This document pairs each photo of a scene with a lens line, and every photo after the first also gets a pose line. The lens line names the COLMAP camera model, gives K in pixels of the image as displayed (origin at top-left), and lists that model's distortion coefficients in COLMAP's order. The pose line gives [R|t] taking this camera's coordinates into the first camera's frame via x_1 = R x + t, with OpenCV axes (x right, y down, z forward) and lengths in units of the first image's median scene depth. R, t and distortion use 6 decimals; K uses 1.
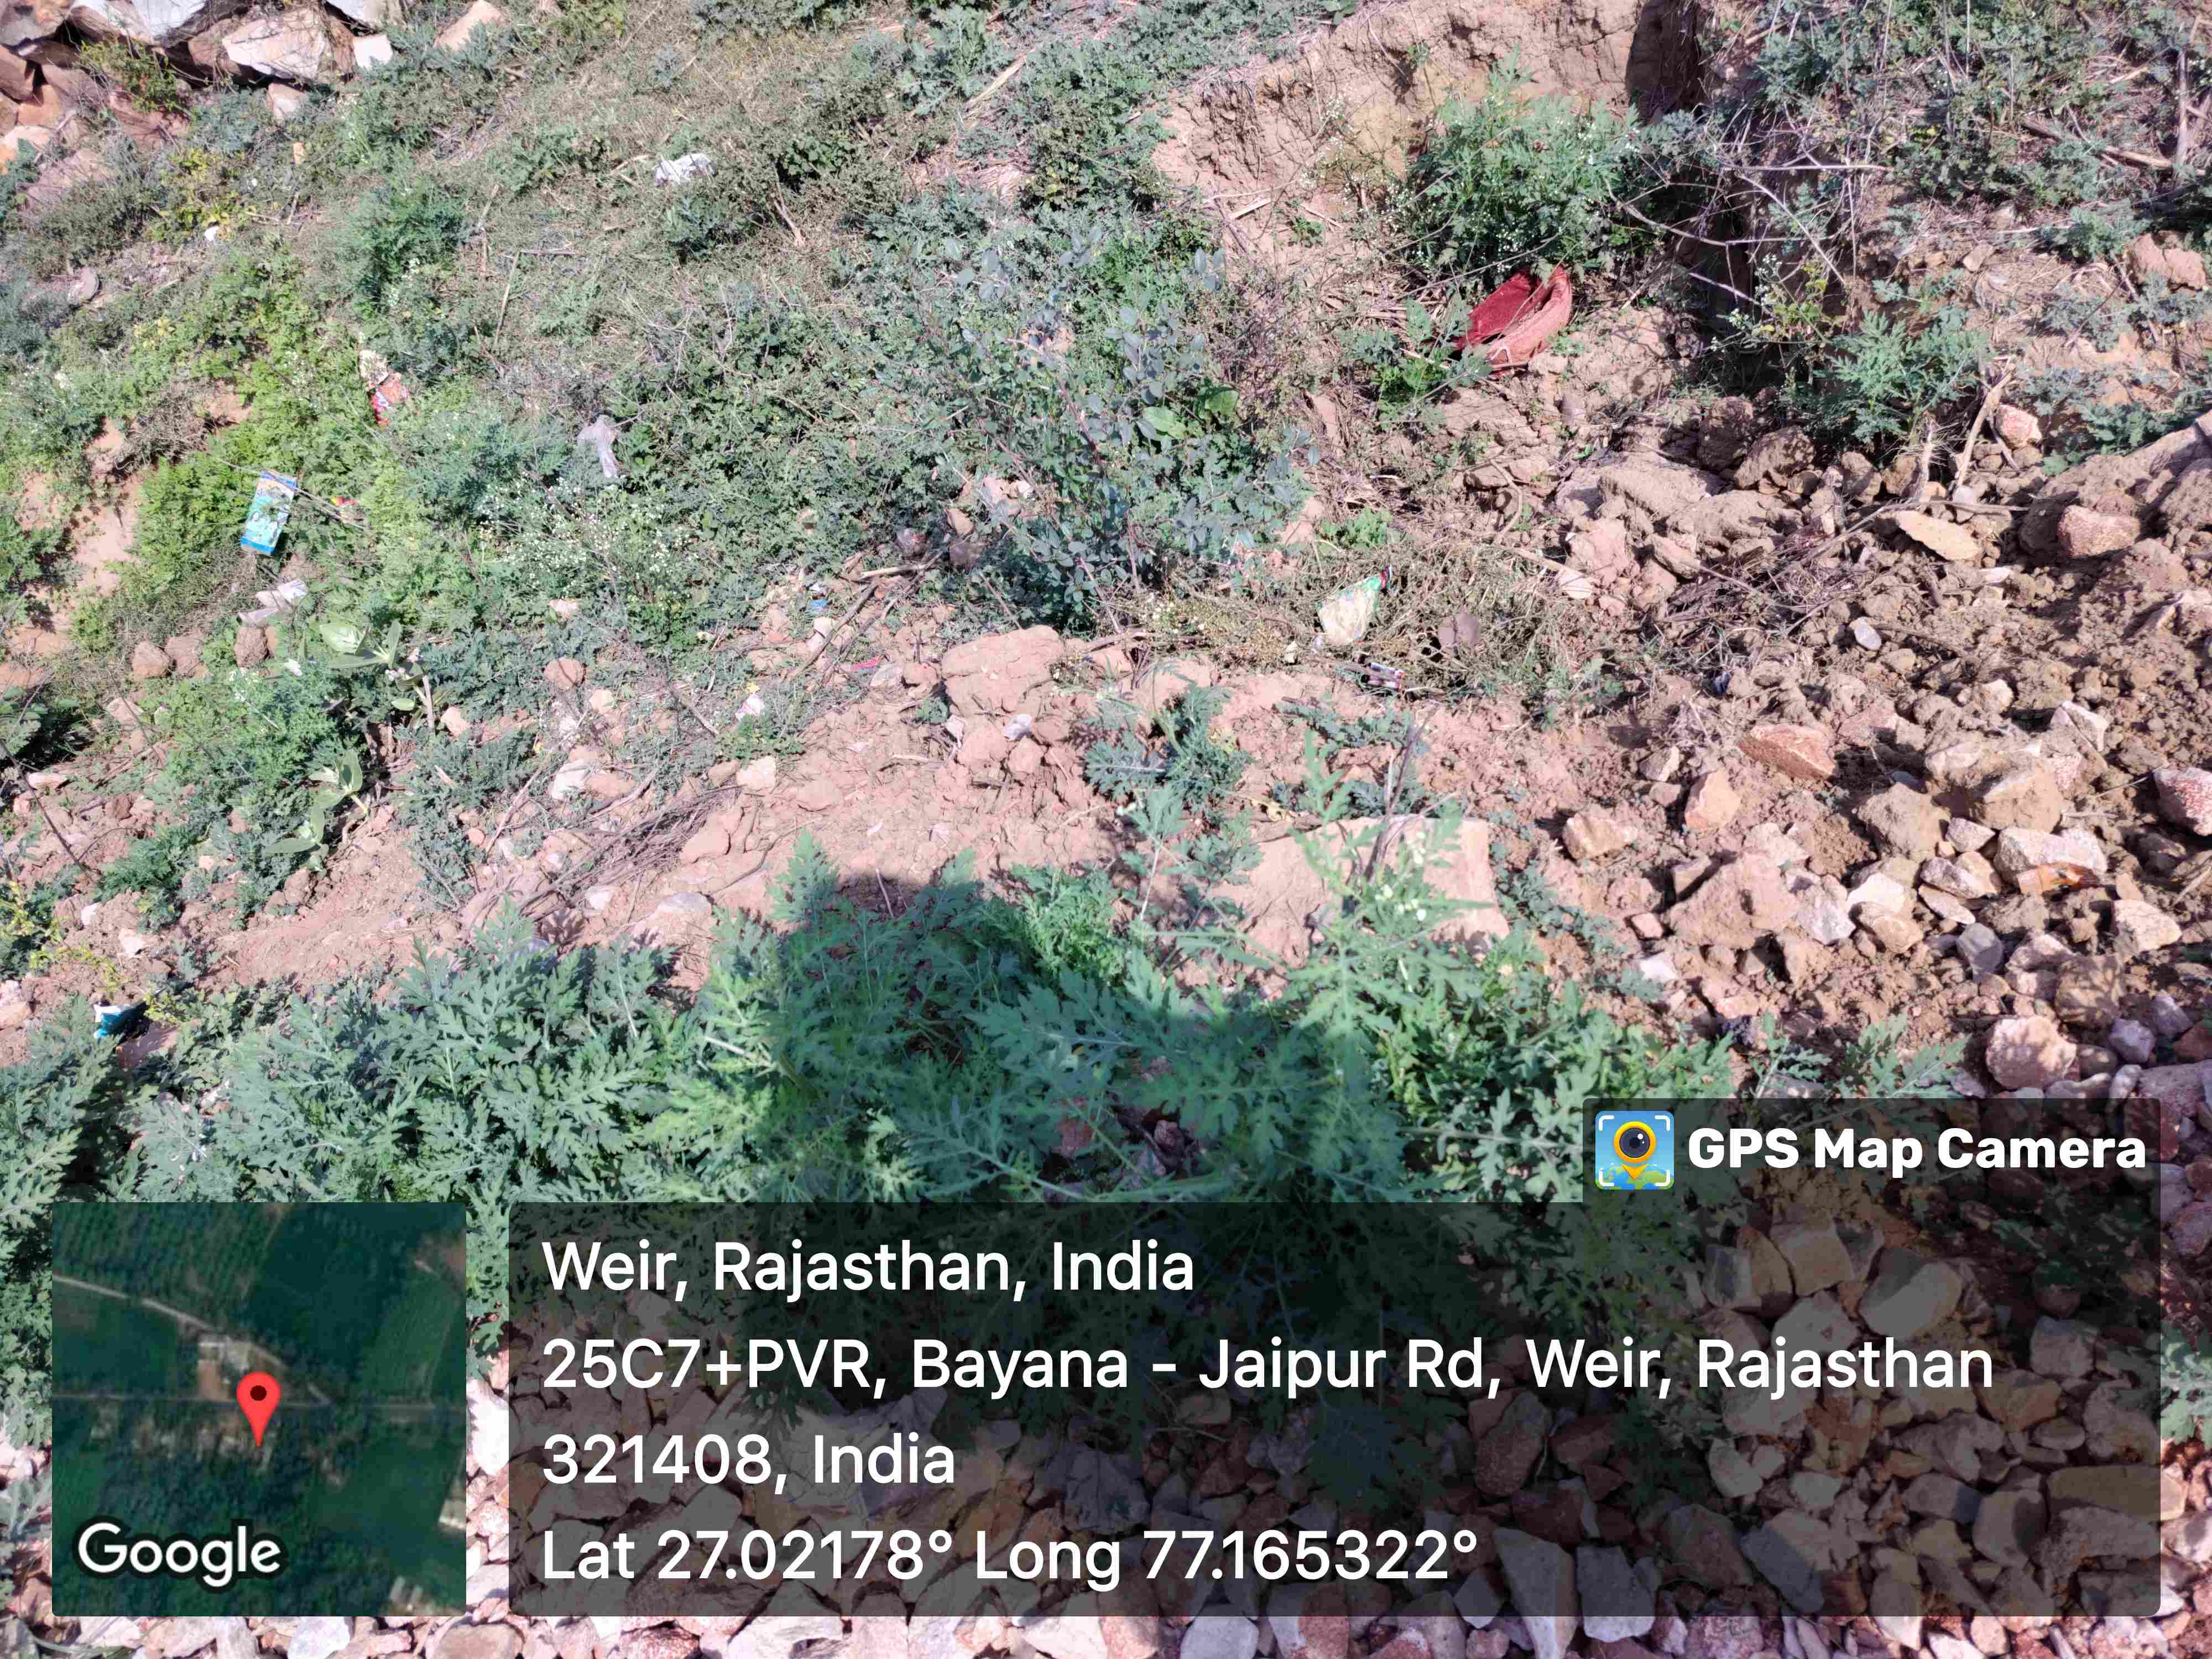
lens RADIAL K [[1620.8, 0, 1106.0], [0, 1620.8, 829.5], [0, 0, 1]] dist [-0.008414, 0.001319]
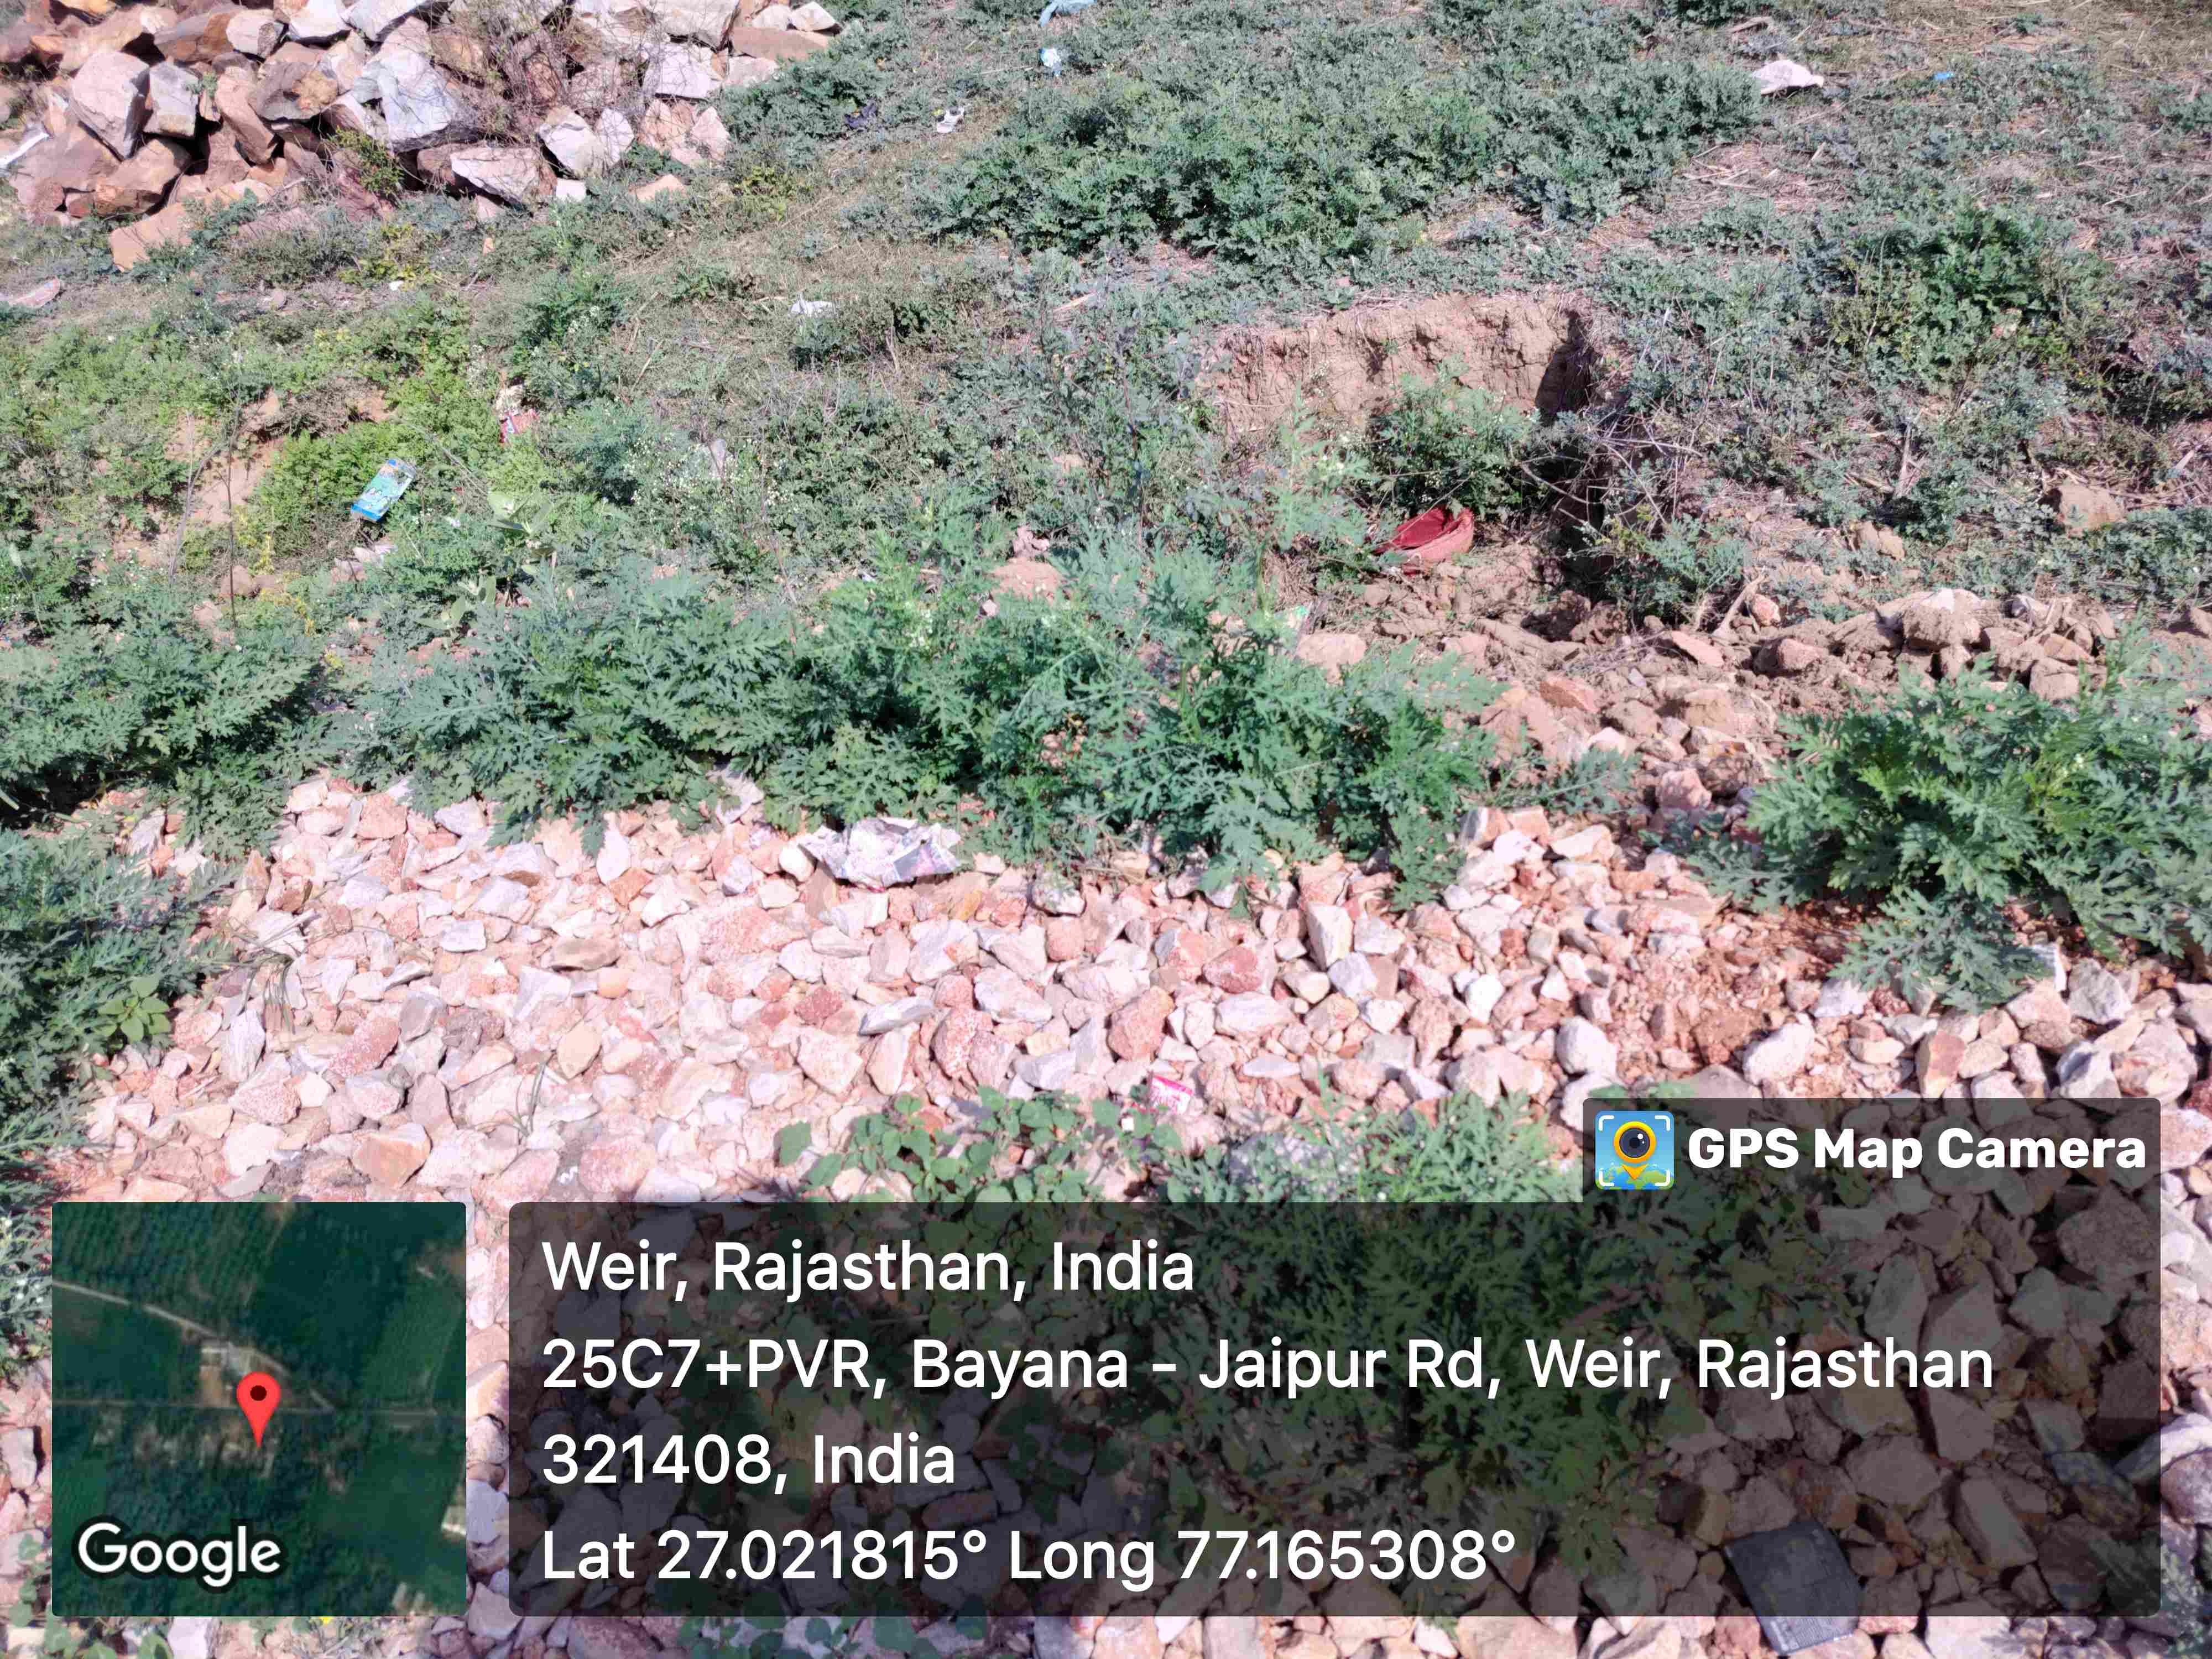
lens RADIAL K [[1658.9, 0, 1106.0], [0, 1658.9, 829.5], [0, 0, 1]] dist [0.005159, -0.011372]
pose [[0.973363, 0.222655, 0.054669, -0.022142], [-0.201673, 0.944926, -0.257766, 0.309274], [-0.109051, 0.239875, 0.964660, -0.210040]]
